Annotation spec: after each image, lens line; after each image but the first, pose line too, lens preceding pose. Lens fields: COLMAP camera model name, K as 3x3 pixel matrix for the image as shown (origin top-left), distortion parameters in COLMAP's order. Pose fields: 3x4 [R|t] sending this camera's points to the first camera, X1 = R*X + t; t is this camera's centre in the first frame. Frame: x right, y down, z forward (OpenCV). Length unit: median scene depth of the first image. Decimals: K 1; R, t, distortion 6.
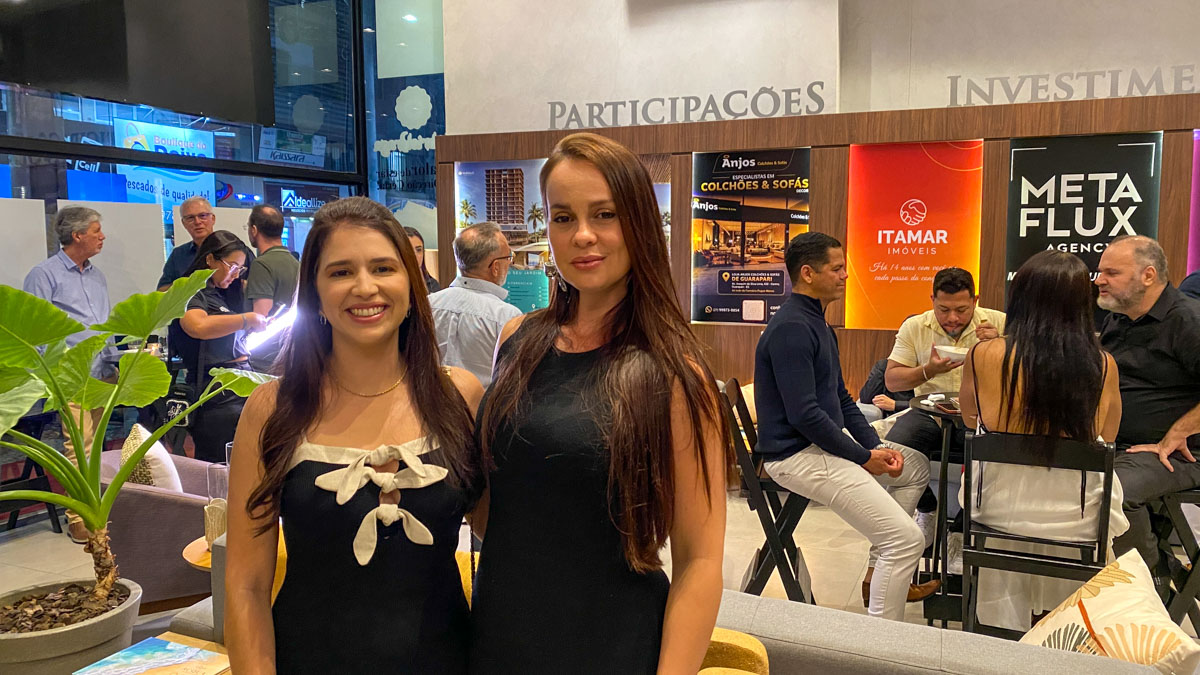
lens RADIAL K [[915.4, 0, 594.2], [0, 915.4, 338.4], [0, 0, 1]] dist [0.056002, -0.079176]
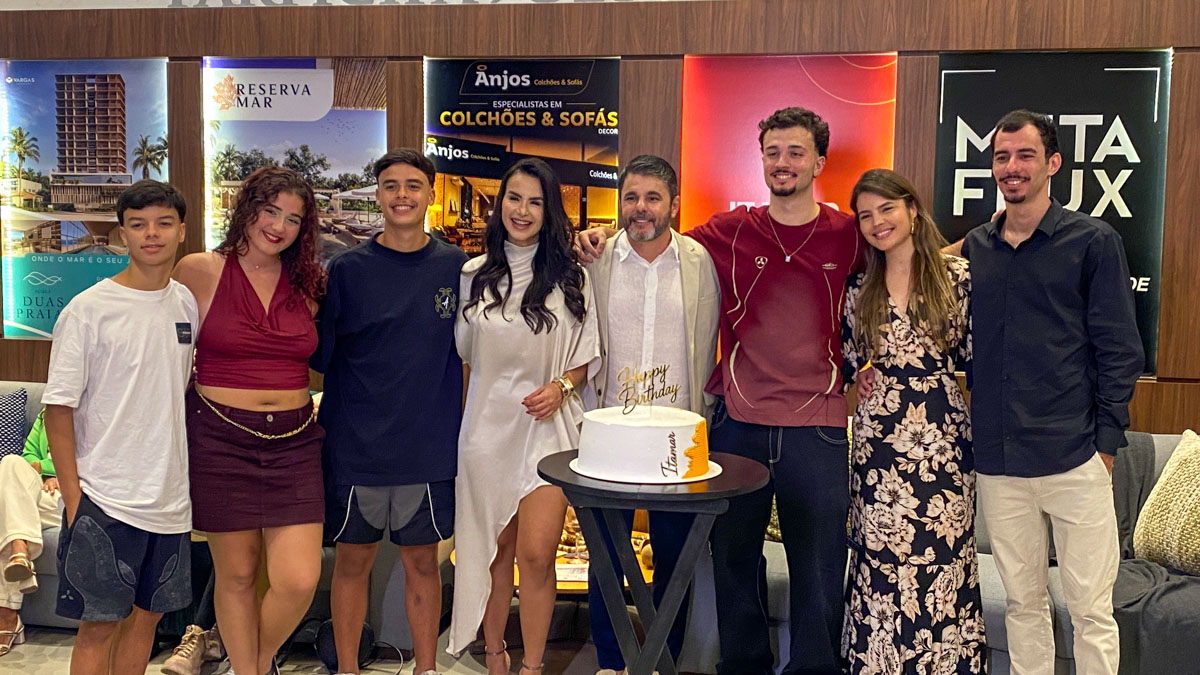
lens RADIAL K [[1299.1, 0, 607.7], [0, 1299.1, 329.0], [0, 0, 1]] dist [0.057634, 0.000000]
pose [[0.983244, -0.000298, 0.182294, 0.073806], [0.001296, 0.999985, -0.005359, -0.028805], [-0.182290, 0.005505, 0.983229, 0.180933]]
